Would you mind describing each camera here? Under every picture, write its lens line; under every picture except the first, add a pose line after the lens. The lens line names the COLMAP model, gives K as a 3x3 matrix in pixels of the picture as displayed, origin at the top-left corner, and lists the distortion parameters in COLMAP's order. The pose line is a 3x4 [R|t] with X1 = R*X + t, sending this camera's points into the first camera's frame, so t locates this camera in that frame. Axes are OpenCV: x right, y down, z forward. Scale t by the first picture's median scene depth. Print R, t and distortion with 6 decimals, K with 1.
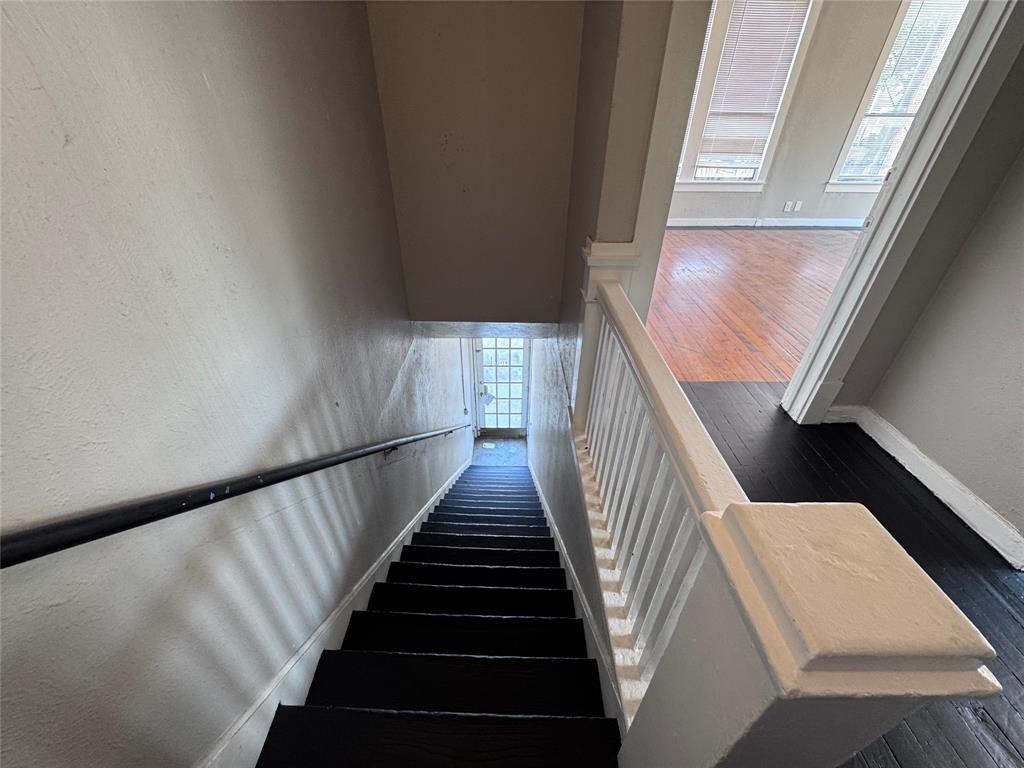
lens RADIAL K [[409.2, 0, 507.2], [0, 409.2, 384.0], [0, 0, 1]] dist [-0.002429, -0.000122]
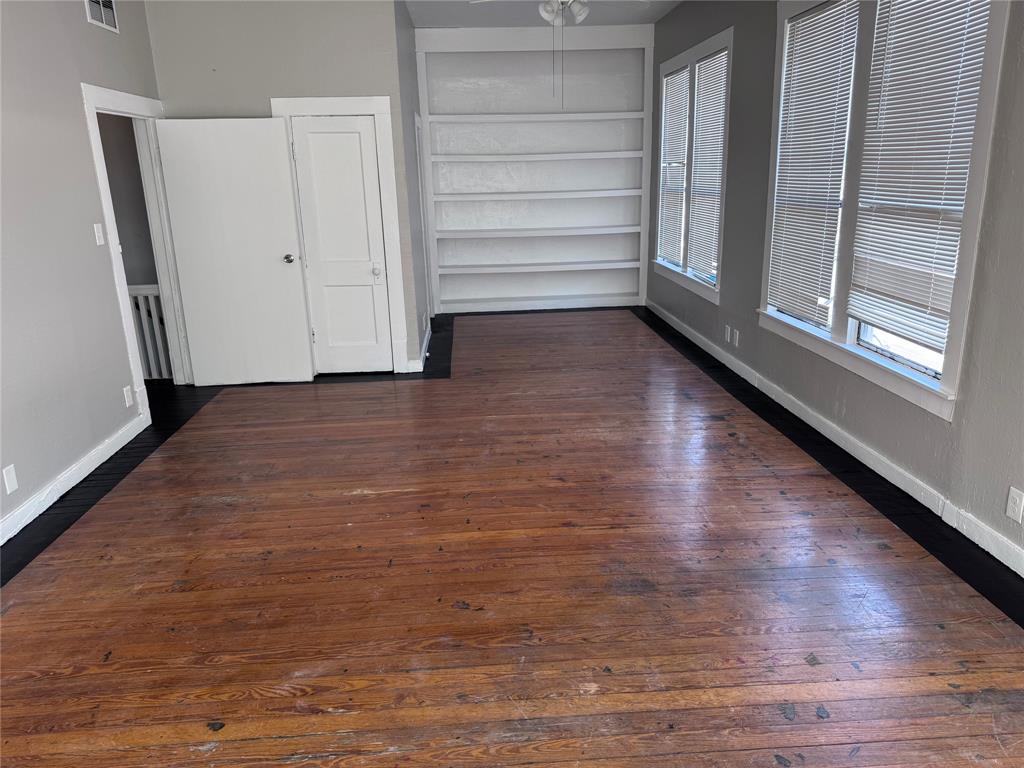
lens RADIAL K [[710.0, 0, 513.8], [0, 710.0, 383.8], [0, 0, 1]] dist [0.001990, 0.001718]
pose [[0.074547, 0.273107, -0.959091, 1.348590], [-0.542775, 0.817936, 0.190724, -0.498266], [0.836563, 0.506352, 0.209211, 0.694465]]
